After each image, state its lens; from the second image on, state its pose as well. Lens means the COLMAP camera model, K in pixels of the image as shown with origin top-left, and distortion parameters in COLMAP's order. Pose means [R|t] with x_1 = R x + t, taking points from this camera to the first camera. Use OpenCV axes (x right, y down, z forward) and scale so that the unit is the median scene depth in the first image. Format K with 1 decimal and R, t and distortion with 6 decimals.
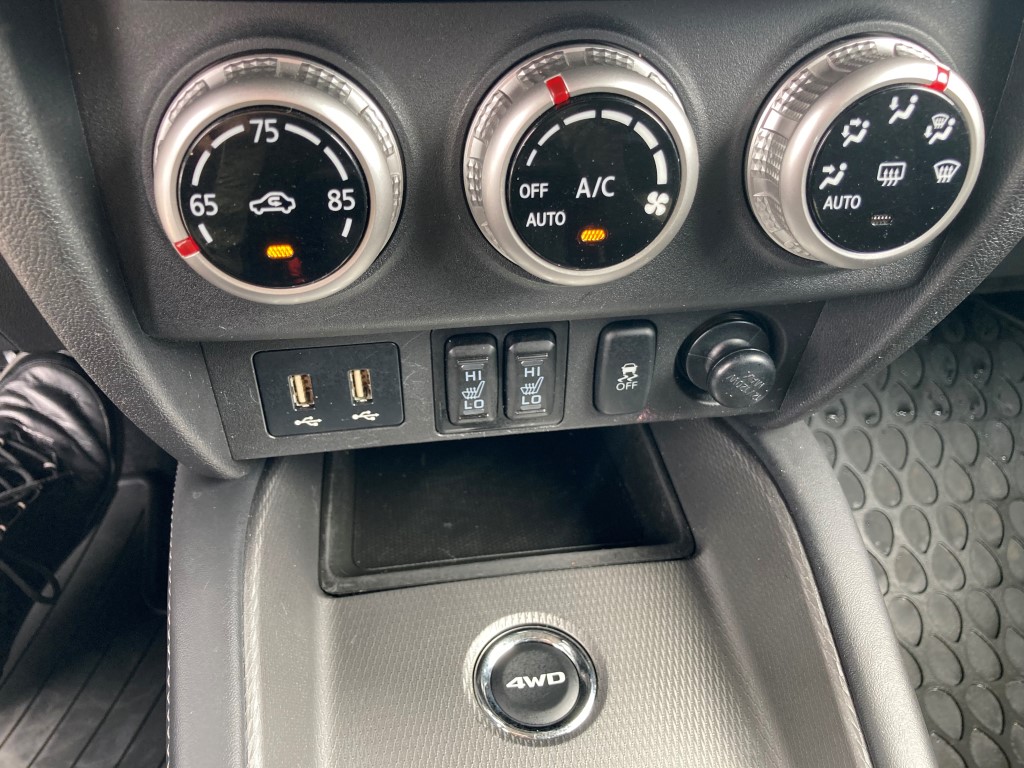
lens RADIAL K [[838.8, 0, 512.0], [0, 838.8, 384.0], [0, 0, 1]] dist [0.008803, 0.009984]
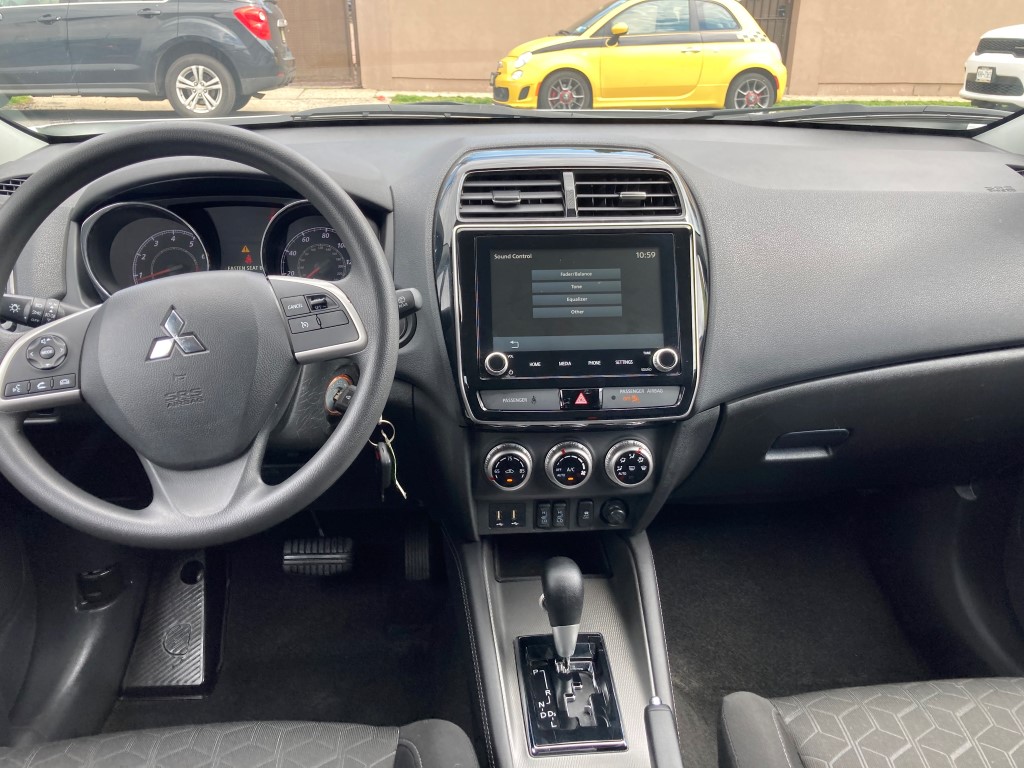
lens RADIAL K [[838.8, 0, 512.0], [0, 838.8, 384.0], [0, 0, 1]] dist [0.008803, 0.009984]
pose [[0.996784, 0.024122, -0.076422, 0.115245], [-0.042494, 0.967612, -0.248840, 0.522594], [0.067944, 0.251287, 0.965525, -3.900287]]
